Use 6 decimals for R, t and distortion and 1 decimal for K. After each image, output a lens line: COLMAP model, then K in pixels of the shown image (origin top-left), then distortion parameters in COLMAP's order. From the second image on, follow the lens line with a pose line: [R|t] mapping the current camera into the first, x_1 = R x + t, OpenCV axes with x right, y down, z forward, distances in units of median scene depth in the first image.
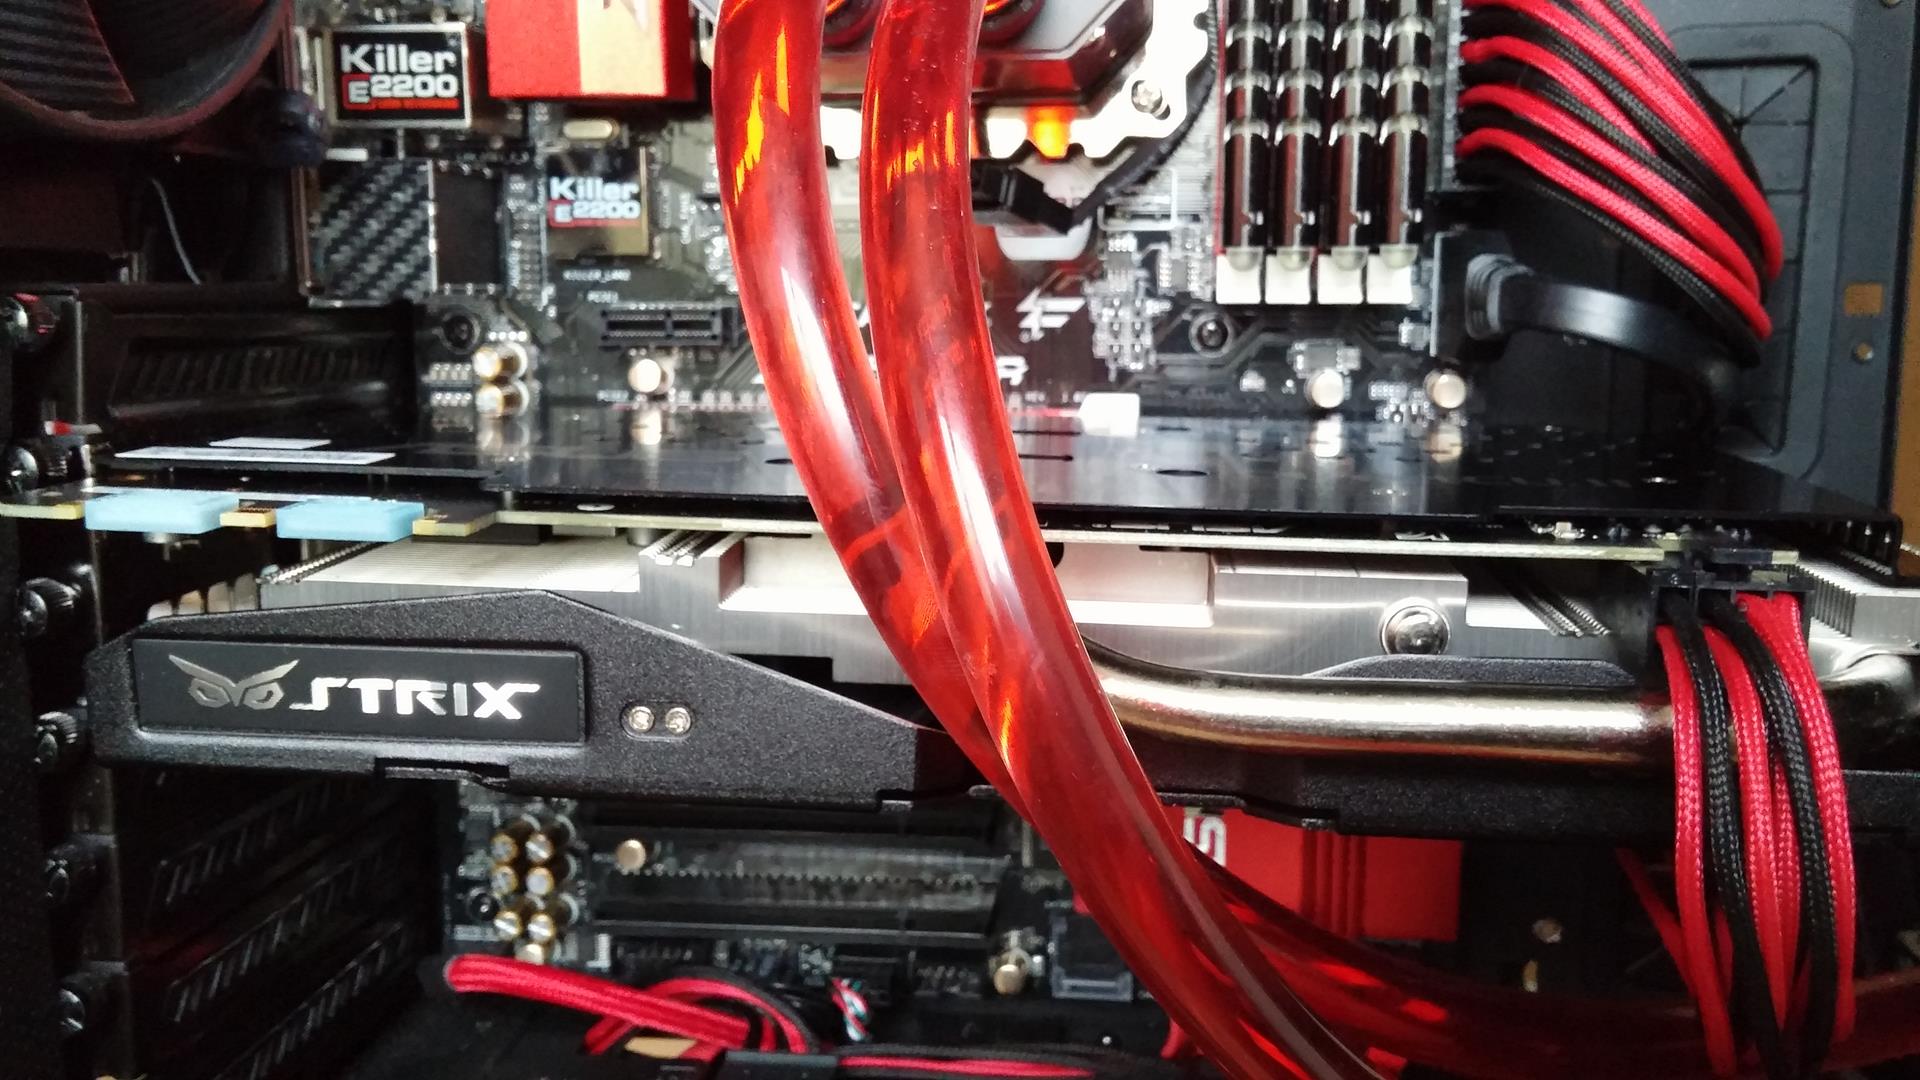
lens RADIAL K [[1703.2, 0, 960.0], [0, 1703.2, 540.0], [0, 0, 1]] dist [0.045723, -0.001898]
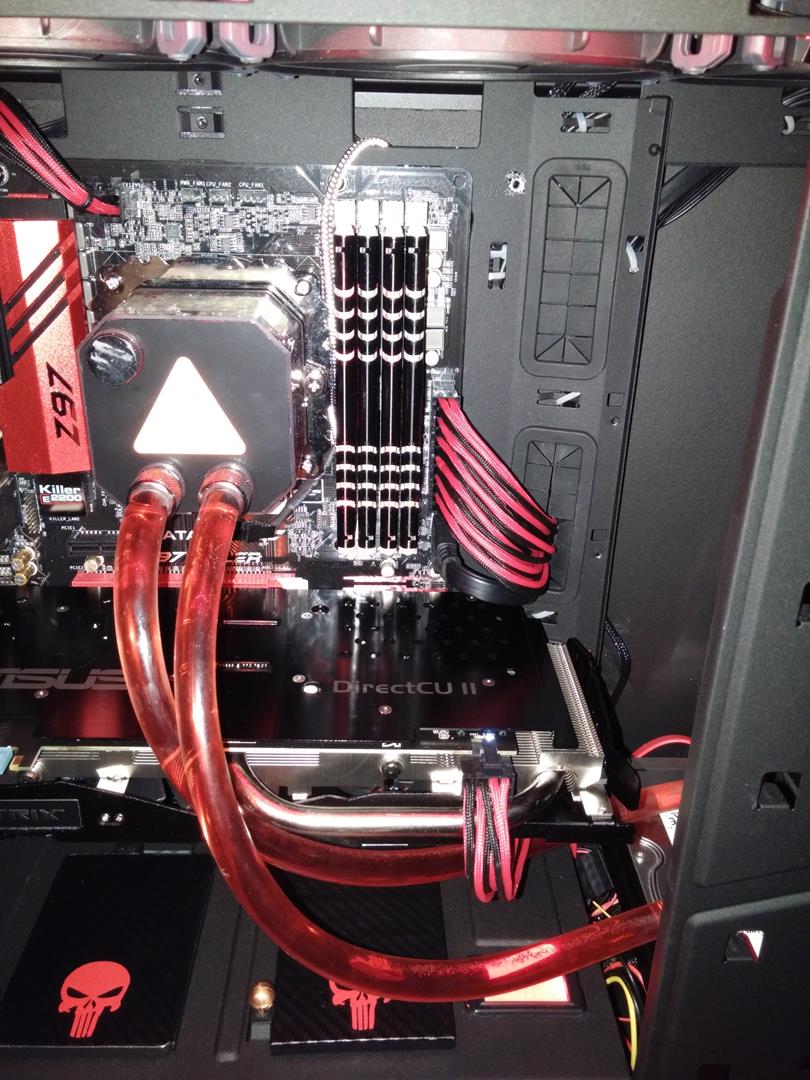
lens RADIAL K [[919.4, 0, 405.0], [0, 919.4, 540.0], [0, 0, 1]] dist [0.076569, -0.111630]
pose [[0.989956, -0.033256, 0.137406, 0.061235], [-0.004439, 0.964146, 0.265334, -0.465085], [-0.141303, -0.263279, 0.954315, -0.226660]]
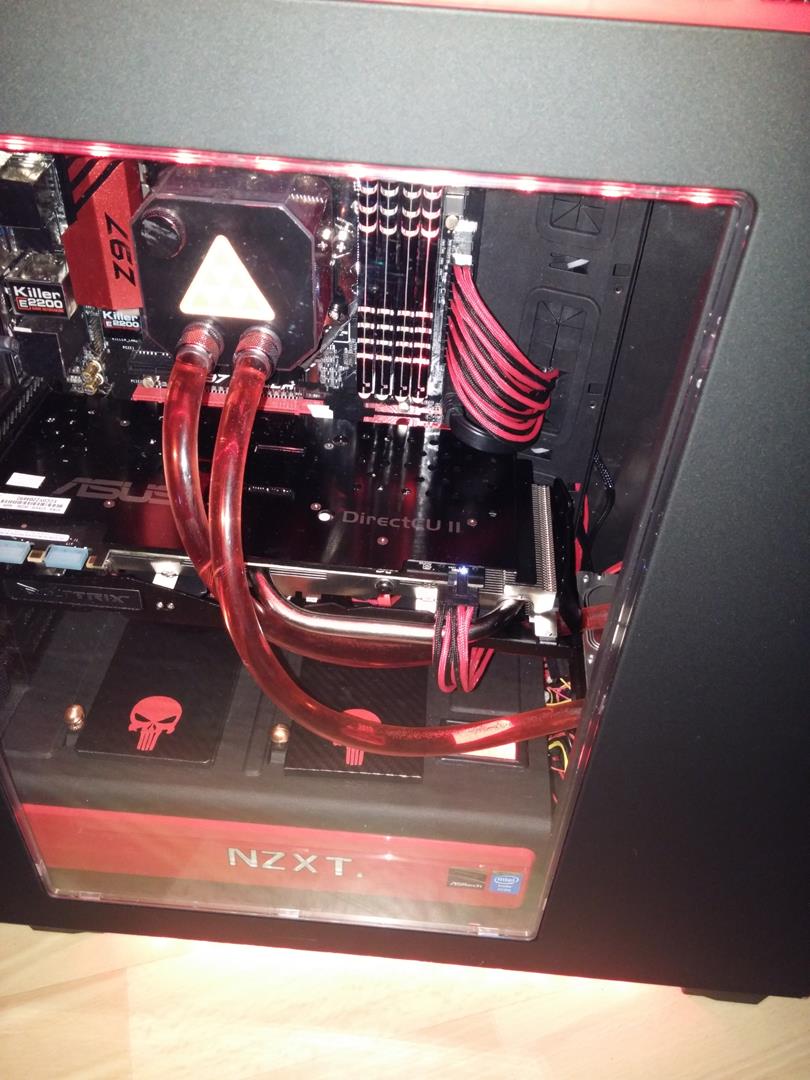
lens RADIAL K [[919.4, 0, 405.0], [0, 919.4, 540.0], [0, 0, 1]] dist [0.076569, -0.111630]
pose [[0.997855, 0.015346, 0.063644, 0.124138], [-0.047037, 0.844223, 0.533924, -0.681610], [-0.045536, -0.535772, 0.843134, -0.353262]]
